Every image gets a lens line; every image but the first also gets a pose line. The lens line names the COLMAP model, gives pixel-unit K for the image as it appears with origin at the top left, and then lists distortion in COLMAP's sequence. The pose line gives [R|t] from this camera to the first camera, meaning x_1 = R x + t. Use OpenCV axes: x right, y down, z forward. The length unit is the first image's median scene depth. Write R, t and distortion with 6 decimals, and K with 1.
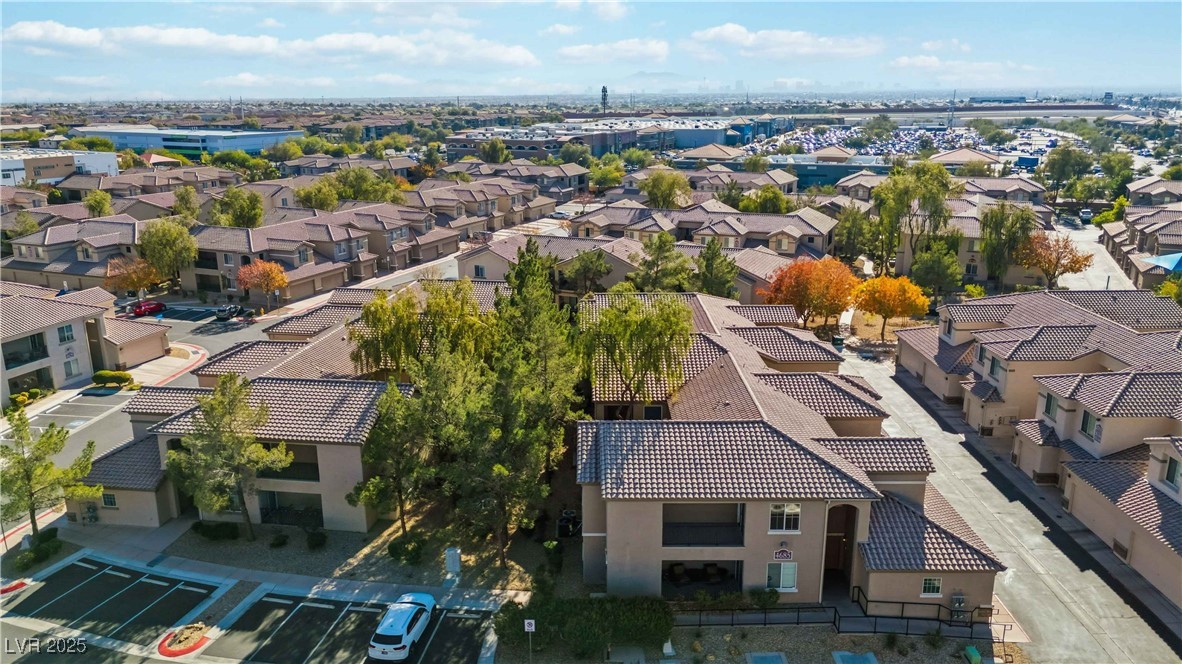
lens RADIAL K [[875.5, 0, 591.0], [0, 875.5, 332.0], [0, 0, 1]] dist [0.056944, -0.001459]
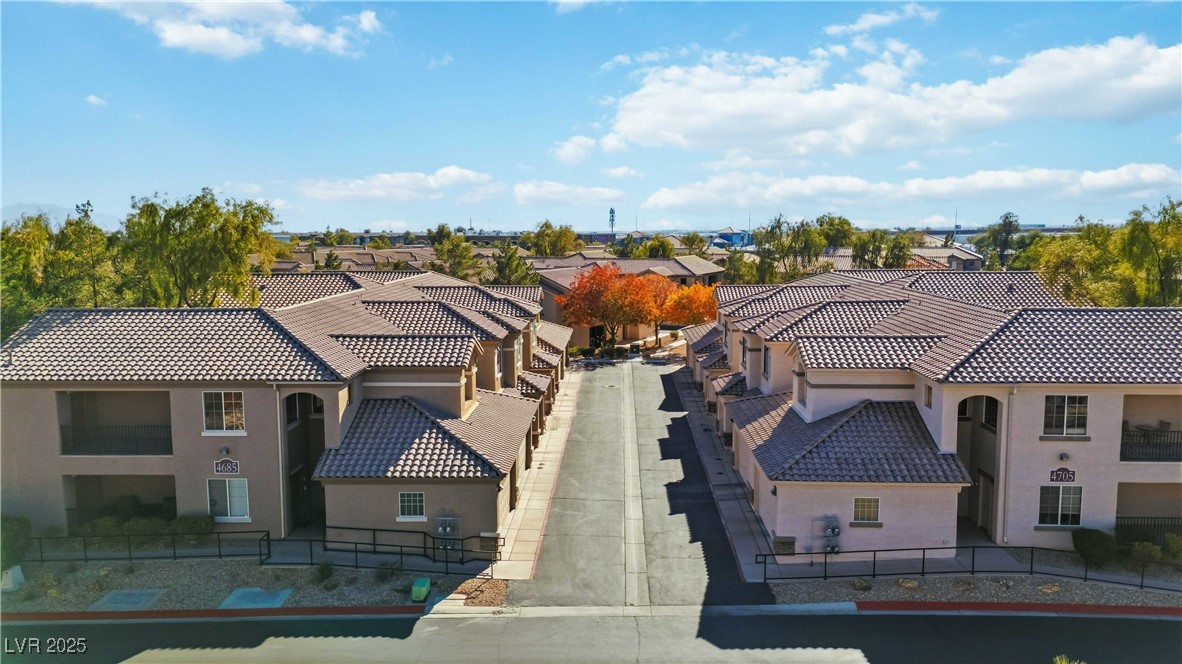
lens RADIAL K [[875.5, 0, 591.0], [0, 875.5, 332.0], [0, 0, 1]] dist [0.056944, -0.001459]
pose [[0.998659, 0.004849, -0.051550, 0.559687], [-0.012886, 0.987556, -0.156741, 0.256382], [0.050149, 0.157195, 0.986293, 0.279618]]
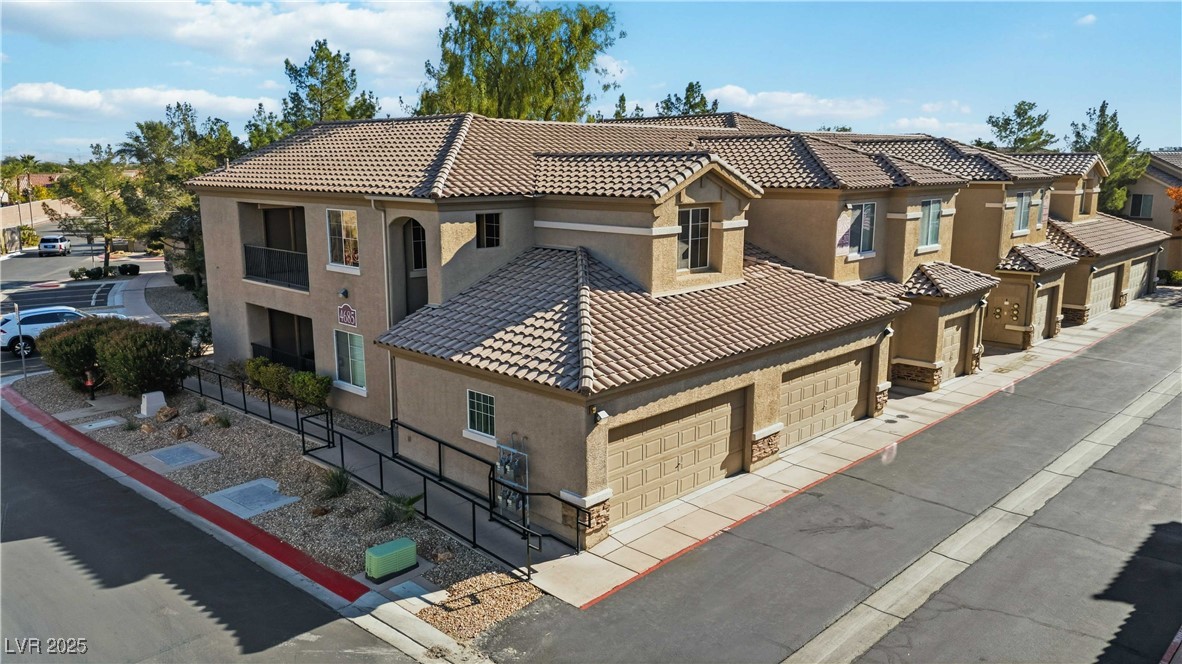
lens RADIAL K [[875.5, 0, 591.0], [0, 875.5, 332.0], [0, 0, 1]] dist [0.056944, -0.001459]
pose [[0.705605, 0.134956, -0.695635, 0.694191], [-0.197306, 0.980291, -0.009953, 0.241425], [0.680582, 0.144276, 0.718326, 0.729739]]
